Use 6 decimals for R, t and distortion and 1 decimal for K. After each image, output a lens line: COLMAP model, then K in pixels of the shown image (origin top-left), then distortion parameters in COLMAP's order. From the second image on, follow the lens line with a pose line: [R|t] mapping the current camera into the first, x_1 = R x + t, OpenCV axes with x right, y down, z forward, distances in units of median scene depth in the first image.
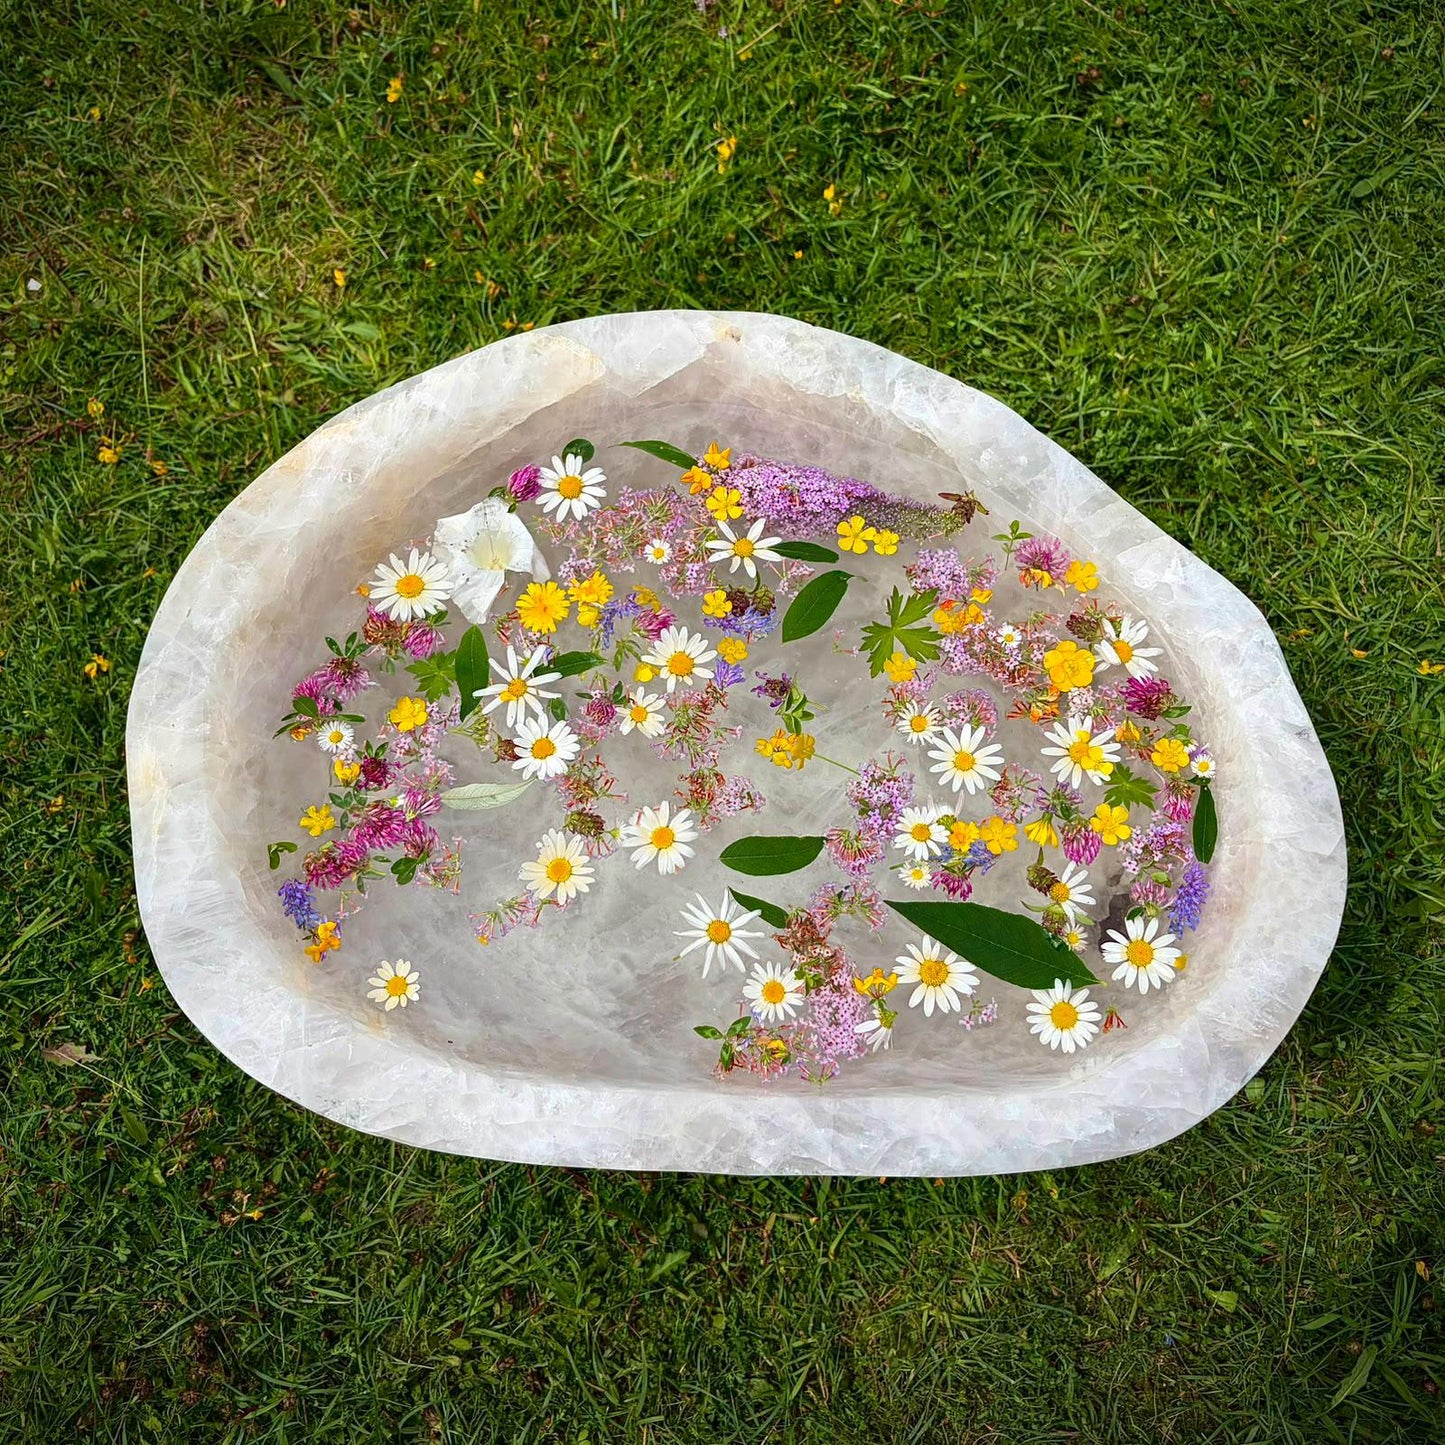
lens RADIAL K [[1505.9, 0, 715.1], [0, 1505.9, 726.2], [0, 0, 1]] dist [-0.015904, 0.082704]
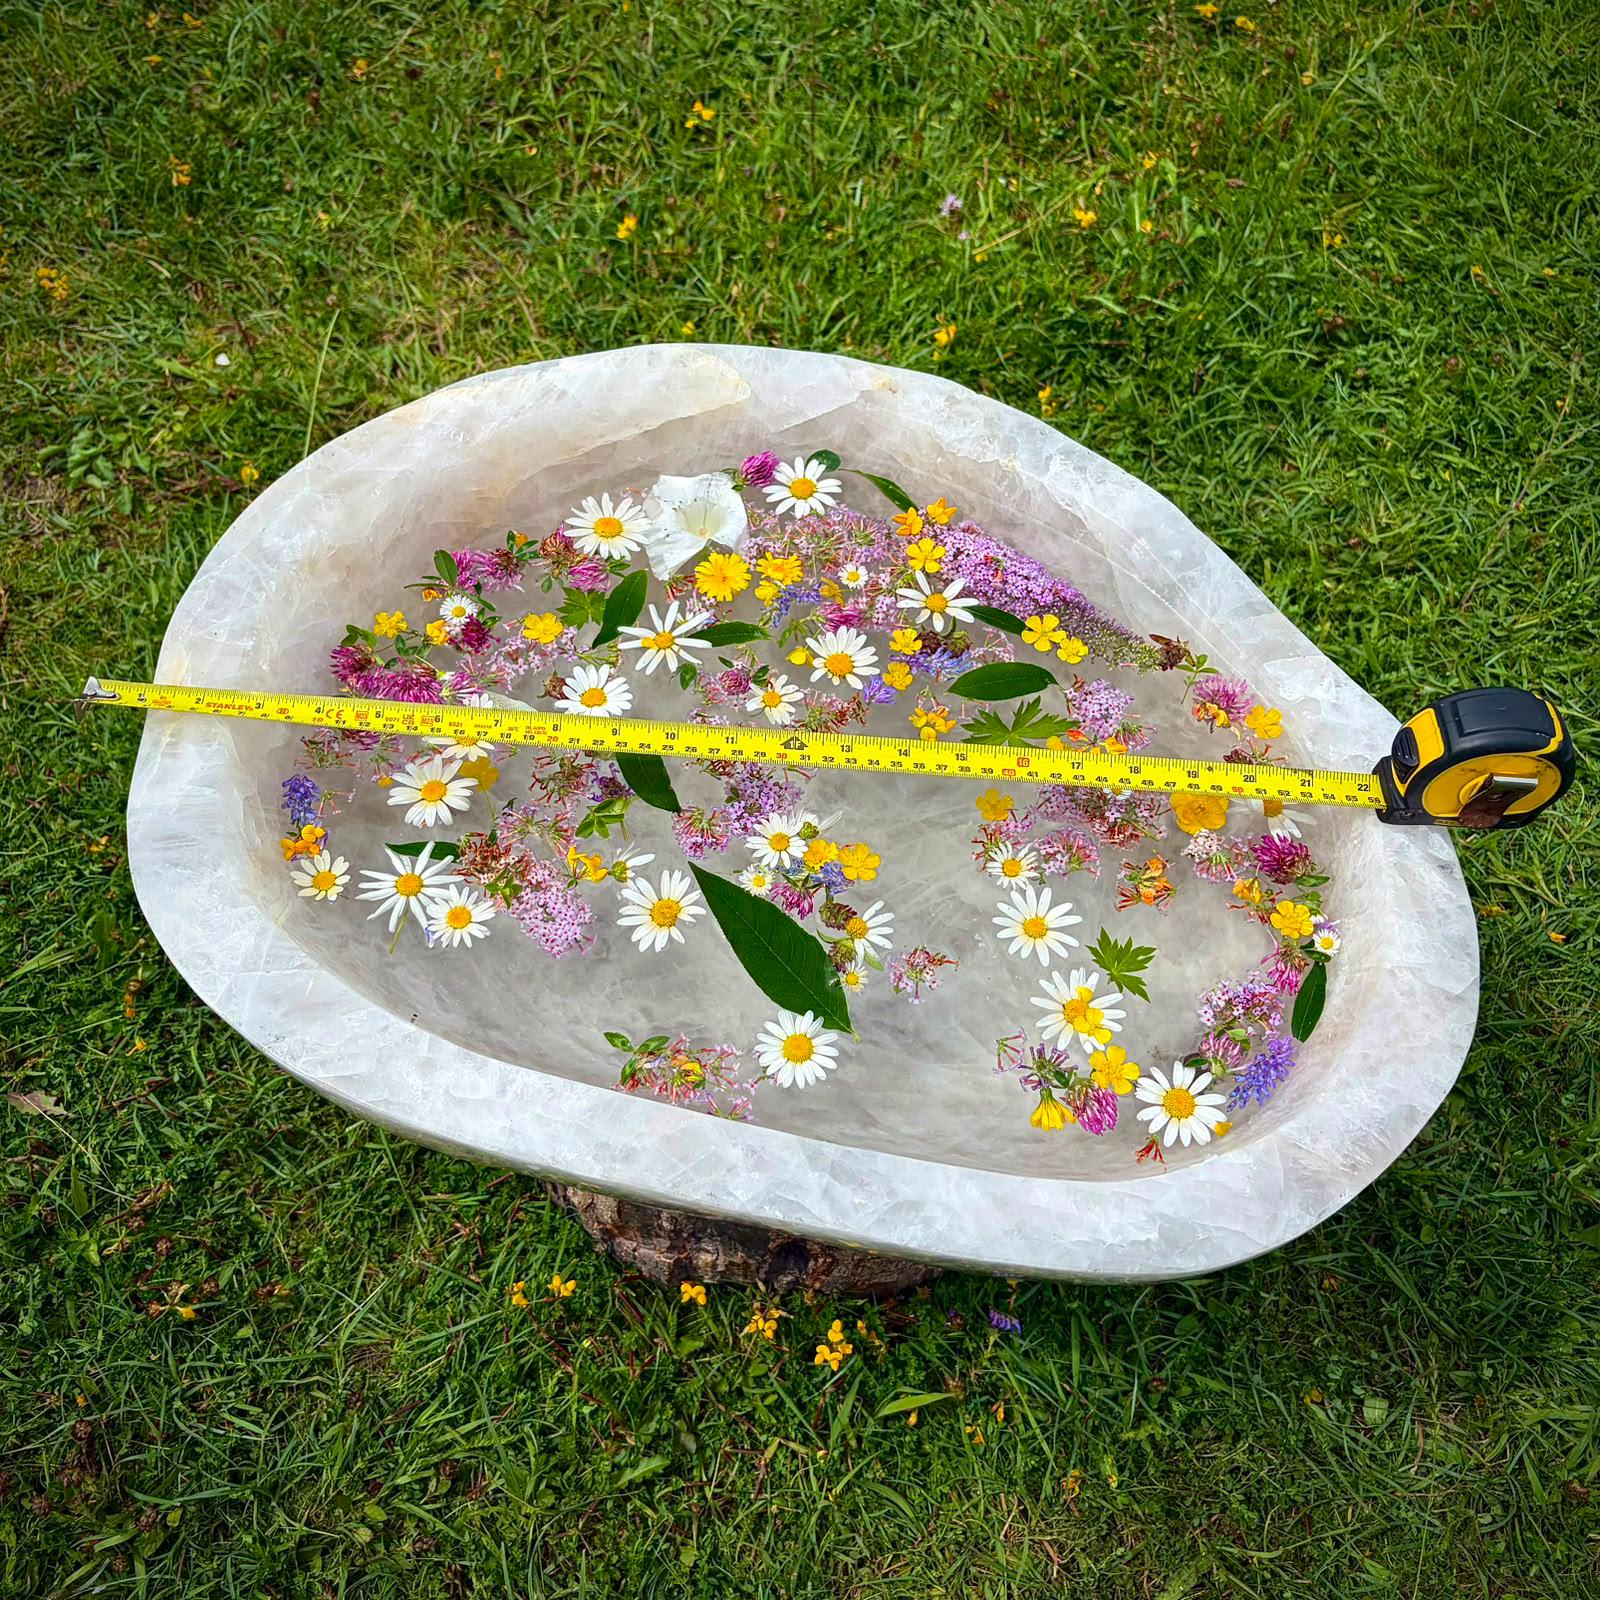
lens RADIAL K [[1662.6, 0, 800.0], [0, 1662.6, 800.0], [0, 0, 1]] dist [-0.010700, 0.071777]
pose [[0.982325, 0.170585, -0.077063, 0.051384], [-0.182454, 0.964560, -0.190617, 0.127764], [0.041816, 0.201308, 0.978635, 0.016340]]
